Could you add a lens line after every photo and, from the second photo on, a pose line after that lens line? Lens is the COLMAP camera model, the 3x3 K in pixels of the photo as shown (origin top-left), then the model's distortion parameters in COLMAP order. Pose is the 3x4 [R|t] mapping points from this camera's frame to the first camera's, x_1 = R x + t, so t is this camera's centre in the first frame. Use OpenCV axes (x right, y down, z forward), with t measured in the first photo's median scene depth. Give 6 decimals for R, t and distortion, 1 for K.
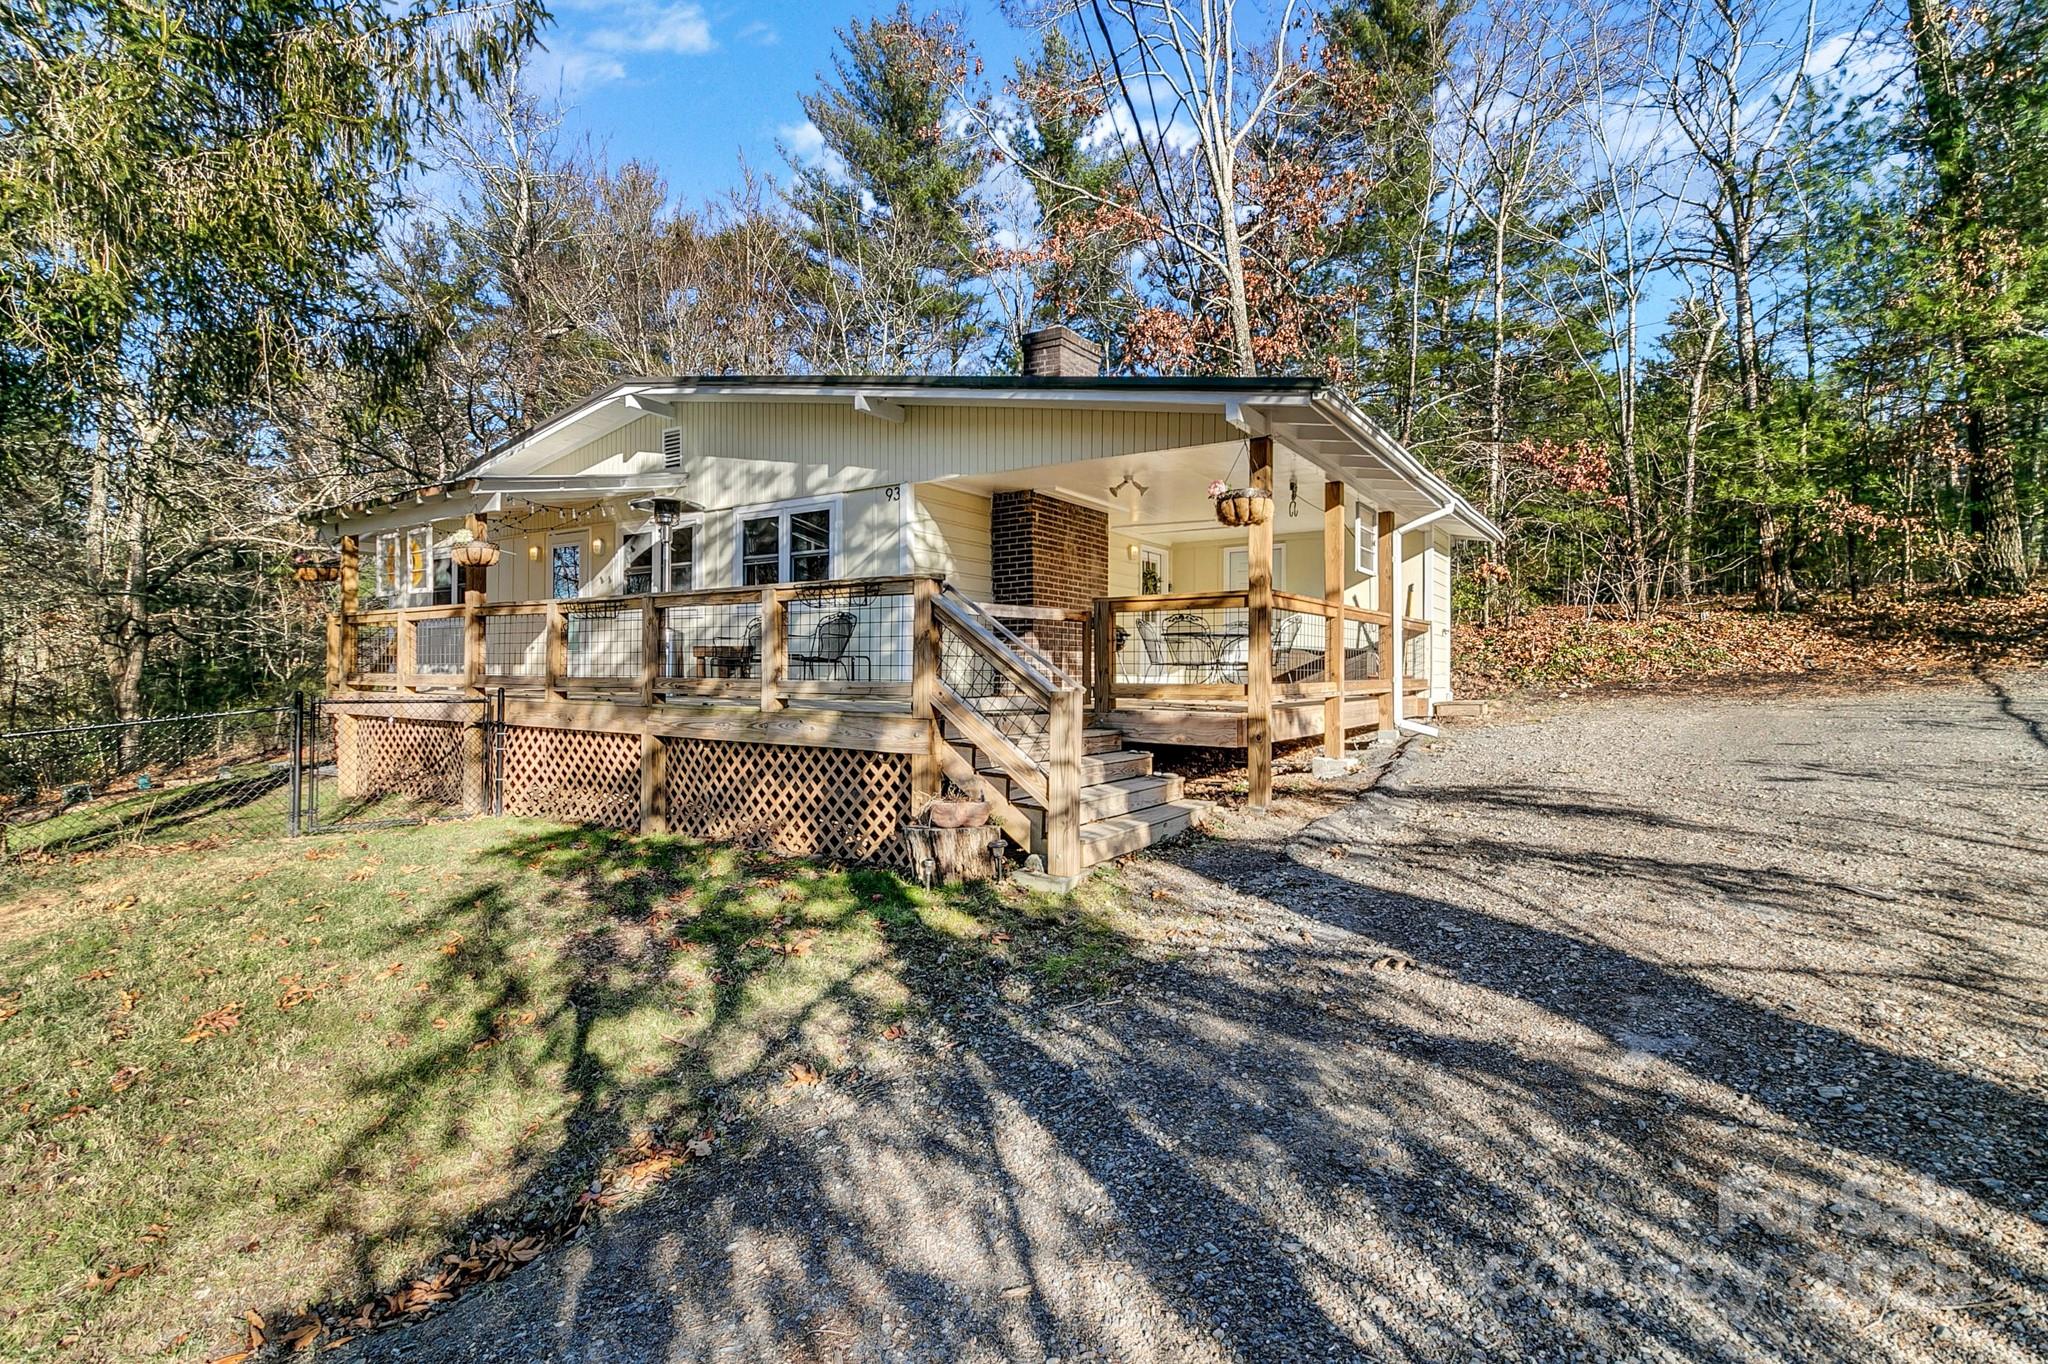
lens RADIAL K [[964.8, 0, 1008.7], [0, 964.8, 677.4], [0, 0, 1]] dist [-0.008813, 0.000413]
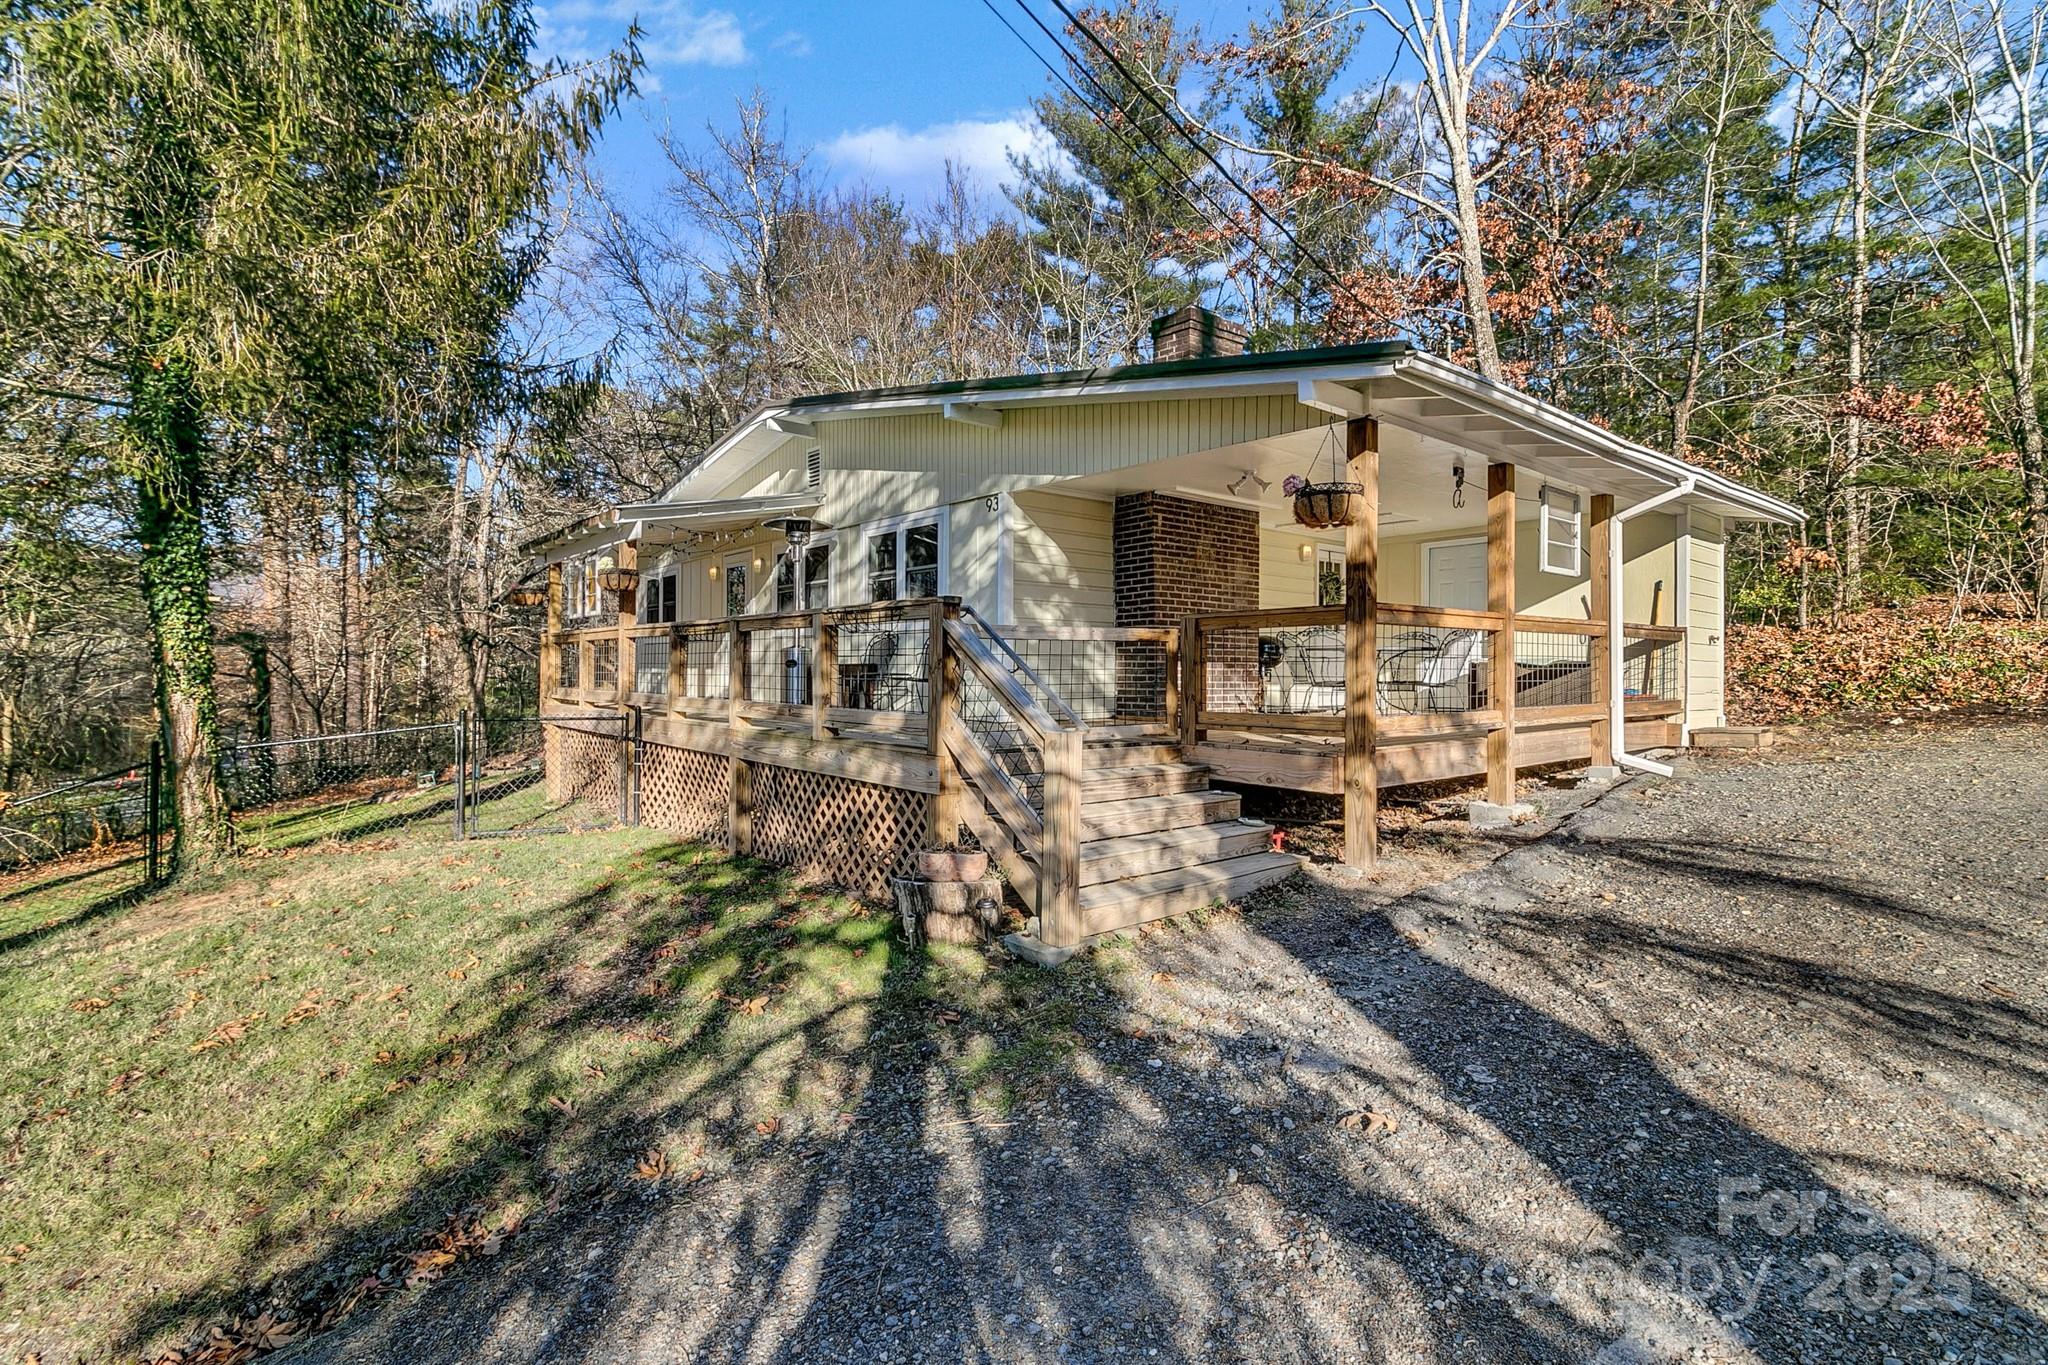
lens RADIAL K [[964.8, 0, 1031.1], [0, 964.8, 668.6], [0, 0, 1]] dist [-0.008813, 0.000413]
pose [[0.958253, -0.000015, -0.285923, 0.137426], [-0.000922, 0.999995, -0.003142, -0.019760], [0.285921, 0.003274, 0.958248, 0.078360]]
